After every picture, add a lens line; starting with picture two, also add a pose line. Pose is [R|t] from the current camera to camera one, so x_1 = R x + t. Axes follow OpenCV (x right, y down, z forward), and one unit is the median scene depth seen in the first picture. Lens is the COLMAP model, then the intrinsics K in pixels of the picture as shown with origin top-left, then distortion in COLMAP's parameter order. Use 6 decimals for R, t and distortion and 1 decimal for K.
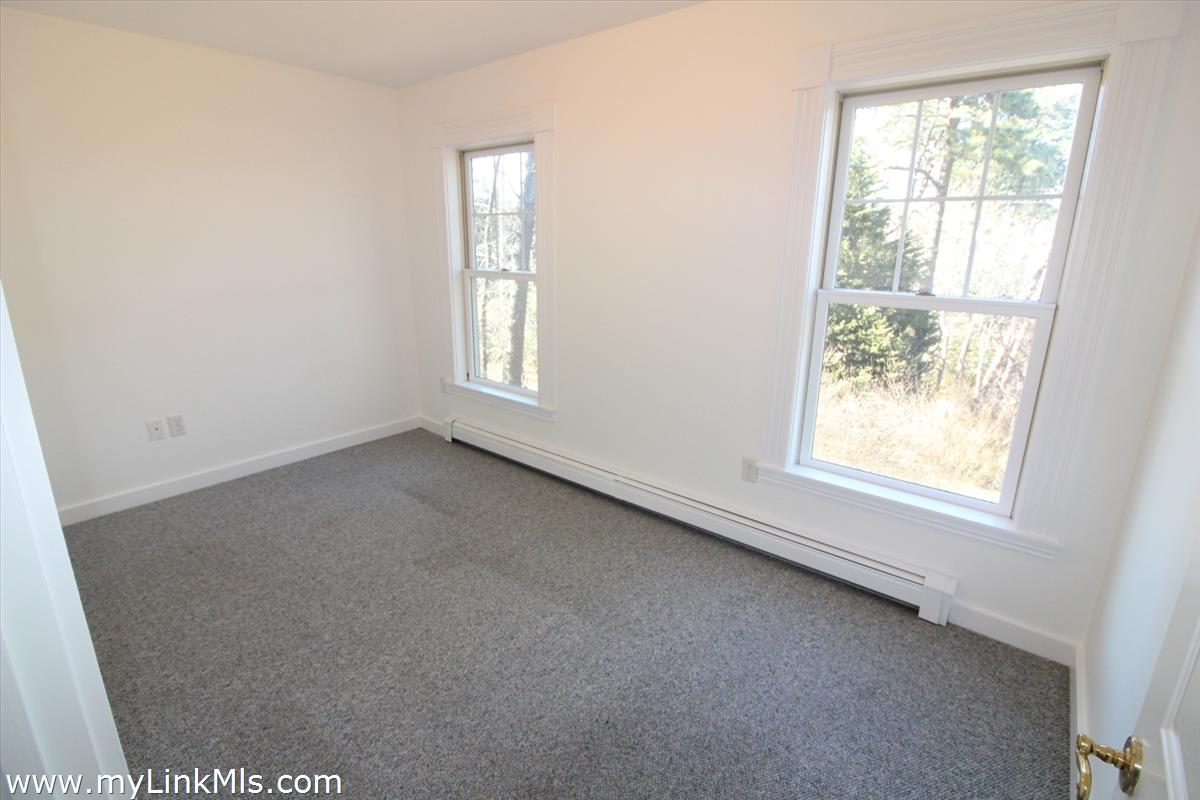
lens RADIAL K [[593.4, 0, 599.4], [0, 593.4, 402.8], [0, 0, 1]] dist [0.002877, 0.000471]
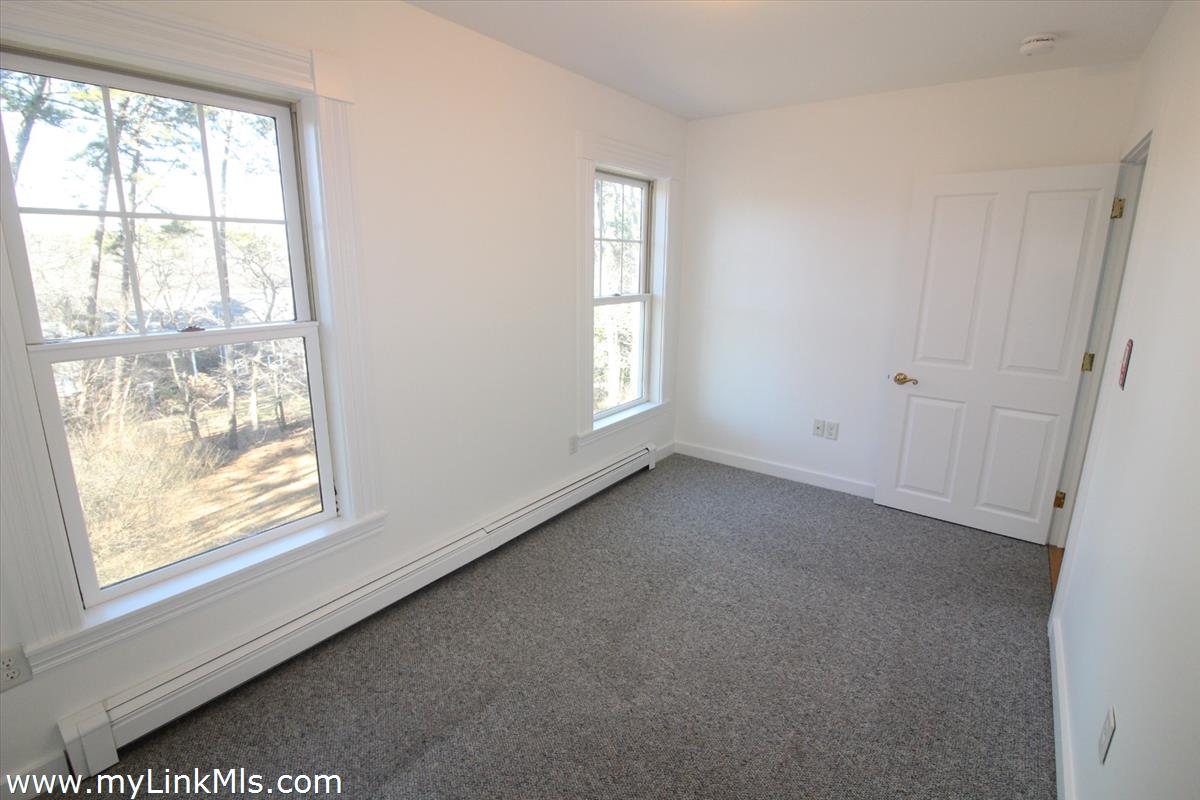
lens RADIAL K [[593.4, 0, 593.6], [0, 593.4, 397.8], [0, 0, 1]] dist [0.002877, 0.000471]
pose [[-0.099673, -0.244193, 0.964591, -0.951976], [0.249779, 0.932236, 0.261812, -0.301519], [-0.963159, 0.267030, -0.031925, 0.972936]]
